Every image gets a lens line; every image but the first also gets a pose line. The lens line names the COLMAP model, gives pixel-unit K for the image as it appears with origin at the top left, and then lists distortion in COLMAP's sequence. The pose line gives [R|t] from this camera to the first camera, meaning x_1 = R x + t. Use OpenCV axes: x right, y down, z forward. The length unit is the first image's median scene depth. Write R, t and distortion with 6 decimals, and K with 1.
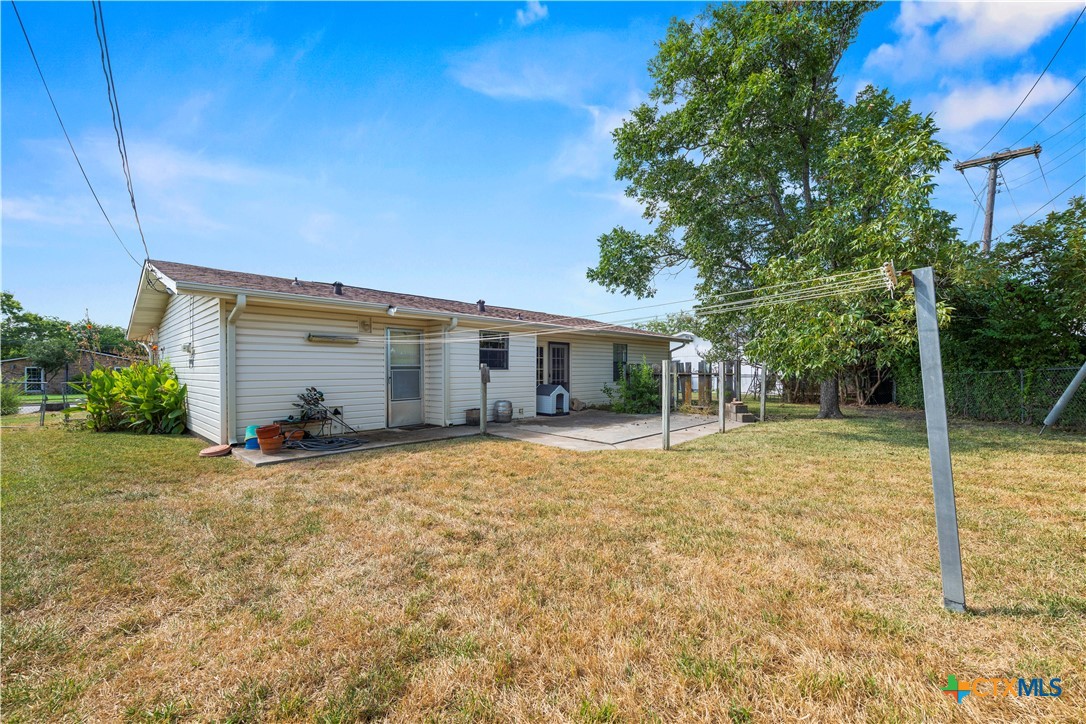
lens RADIAL K [[433.9, 0, 543.3], [0, 433.9, 366.3], [0, 0, 1]] dist [-0.001483, 0.000087]
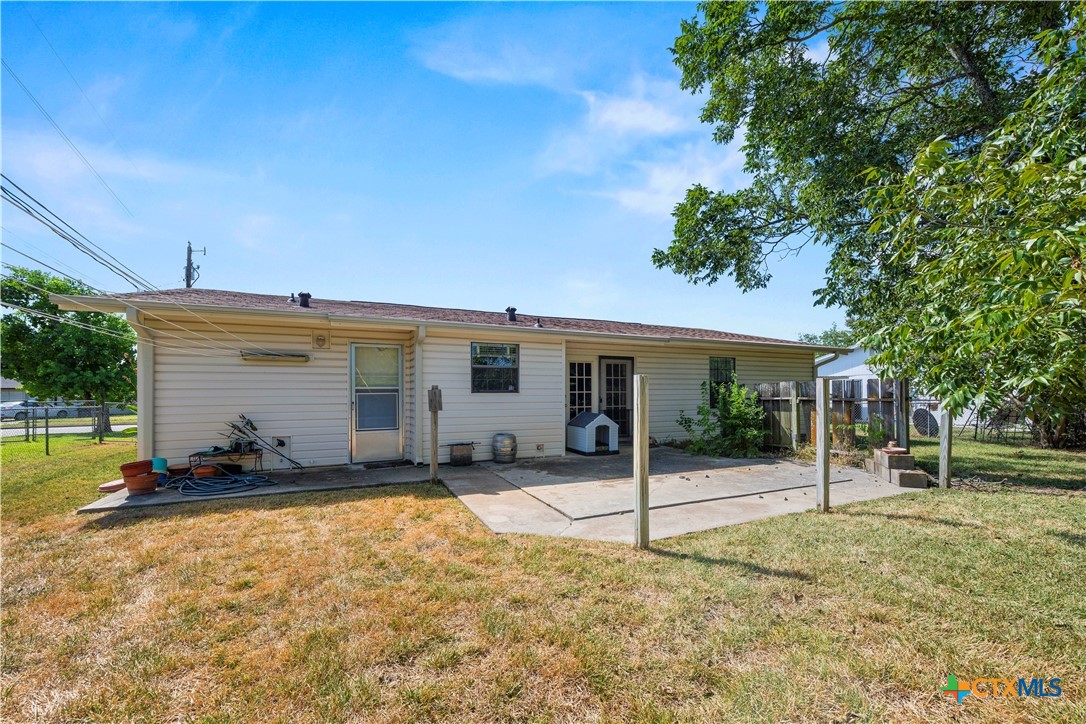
lens RADIAL K [[433.9, 0, 538.5], [0, 433.9, 388.1], [0, 0, 1]] dist [-0.001483, 0.000087]
pose [[0.925385, -0.007149, -0.378960, 0.239069], [0.005652, 0.999971, -0.005062, 0.003288], [0.378985, 0.002543, 0.925399, 0.304981]]
